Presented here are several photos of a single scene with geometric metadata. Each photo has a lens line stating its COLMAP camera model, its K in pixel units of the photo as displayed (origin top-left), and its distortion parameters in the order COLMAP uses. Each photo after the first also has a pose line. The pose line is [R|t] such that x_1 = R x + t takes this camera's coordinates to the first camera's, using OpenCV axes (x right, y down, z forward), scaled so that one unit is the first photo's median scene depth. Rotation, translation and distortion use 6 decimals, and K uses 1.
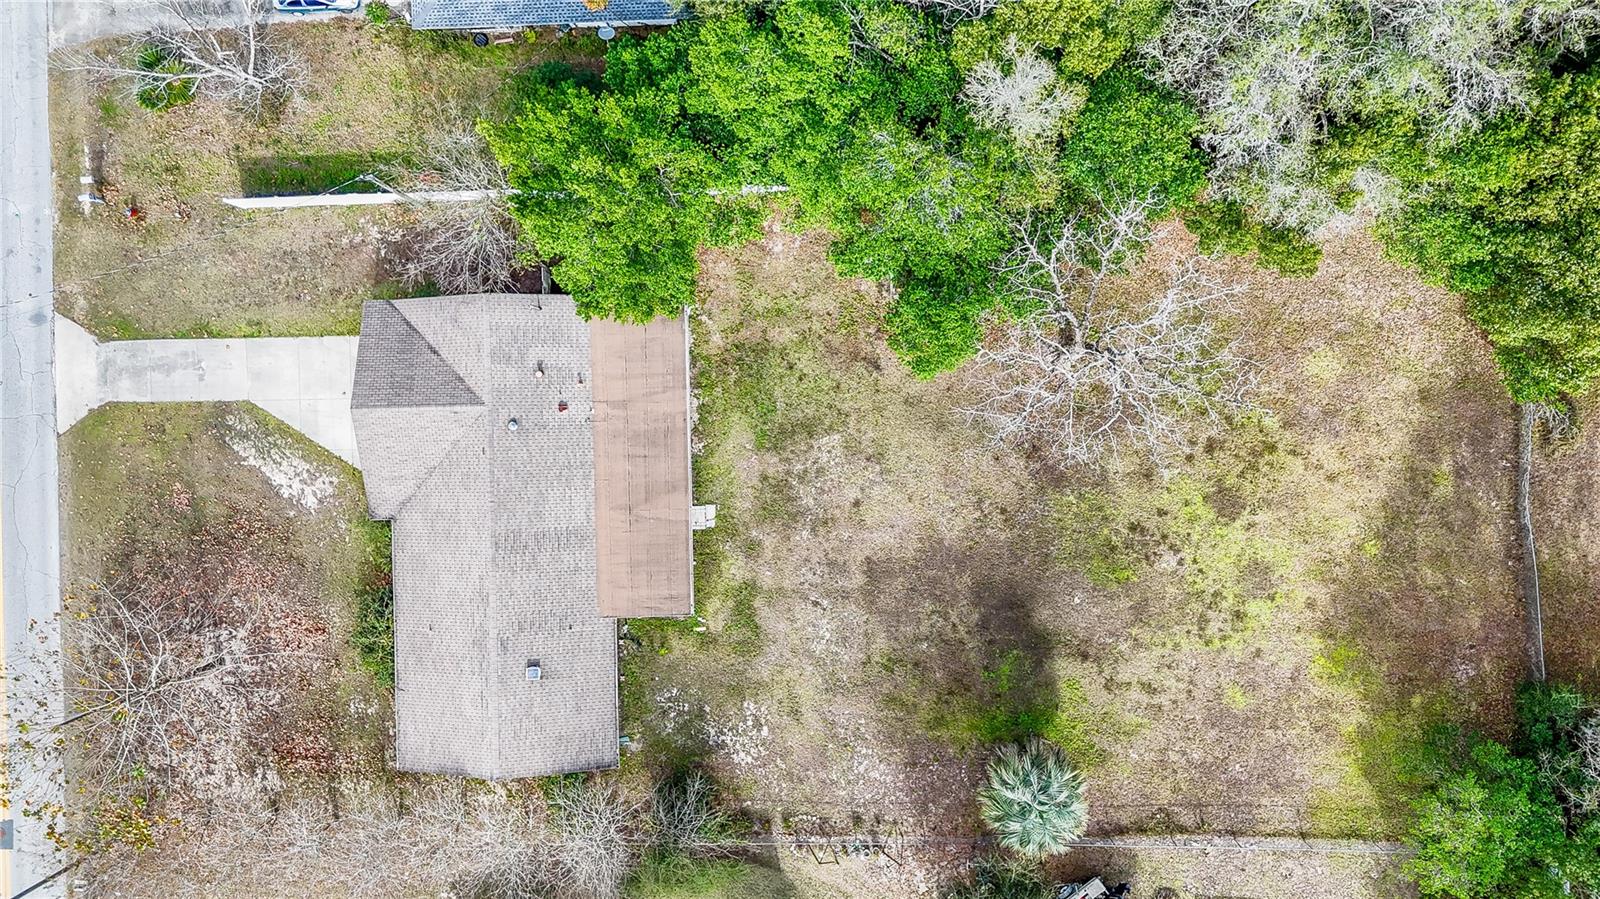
lens RADIAL K [[1155.6, 0, 804.1], [0, 1155.6, 446.4], [0, 0, 1]] dist [0.080903, -0.068263]
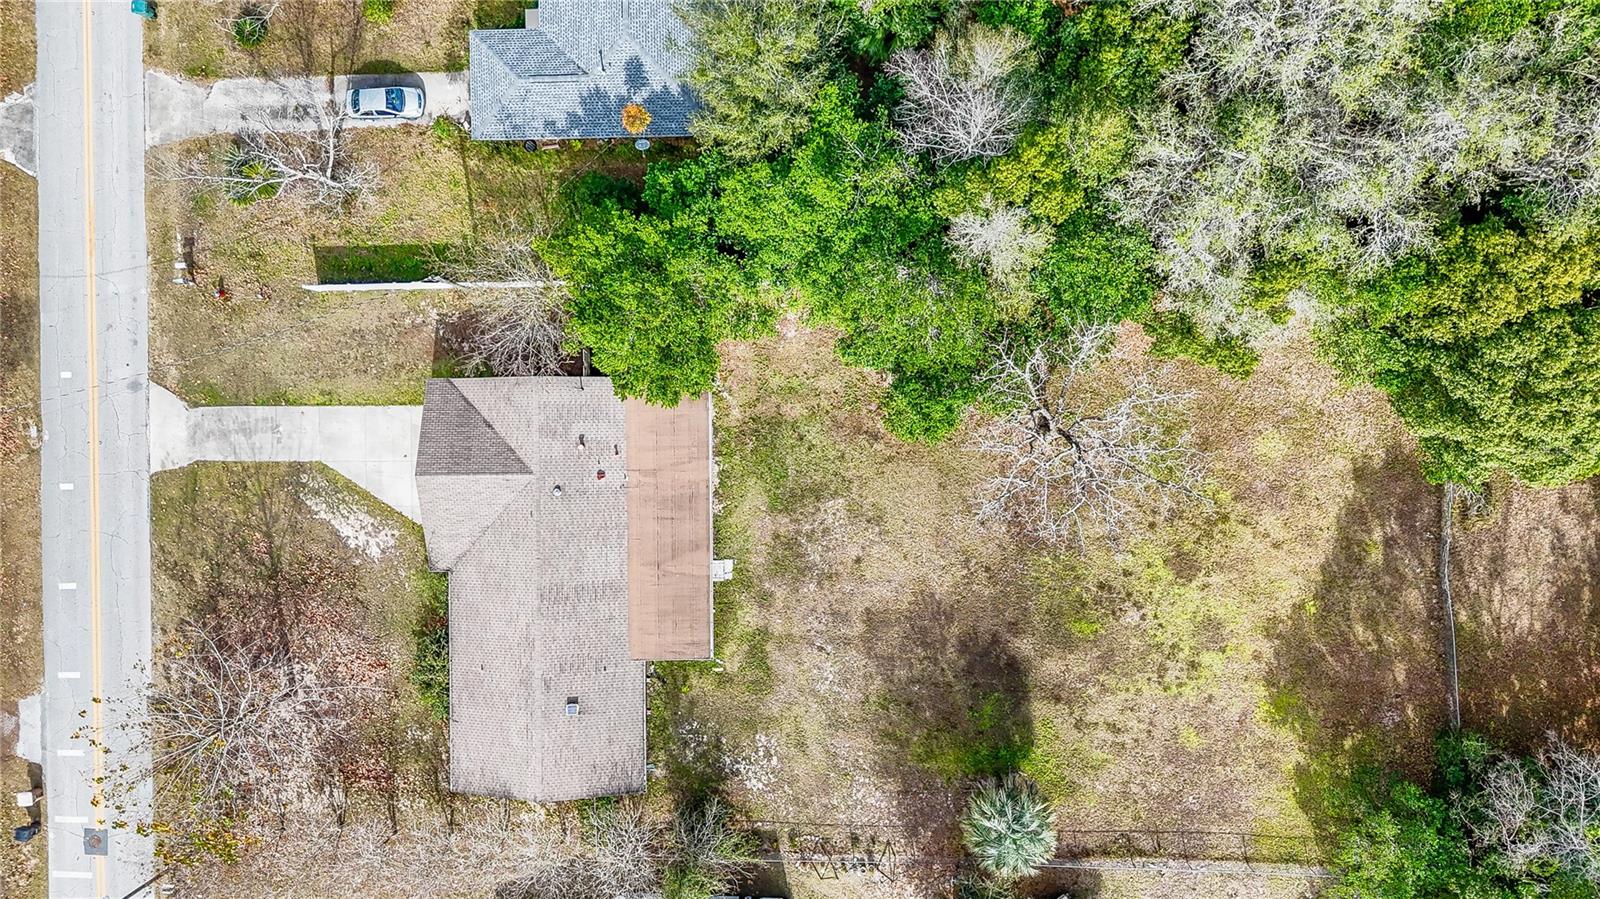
lens RADIAL K [[1155.6, 0, 804.1], [0, 1155.6, 446.4], [0, 0, 1]] dist [0.080903, -0.068263]
pose [[0.999926, 0.011922, -0.002343, -0.005959], [-0.011905, 0.999904, 0.007098, -0.070207], [0.002428, -0.007069, 0.999972, -0.131055]]
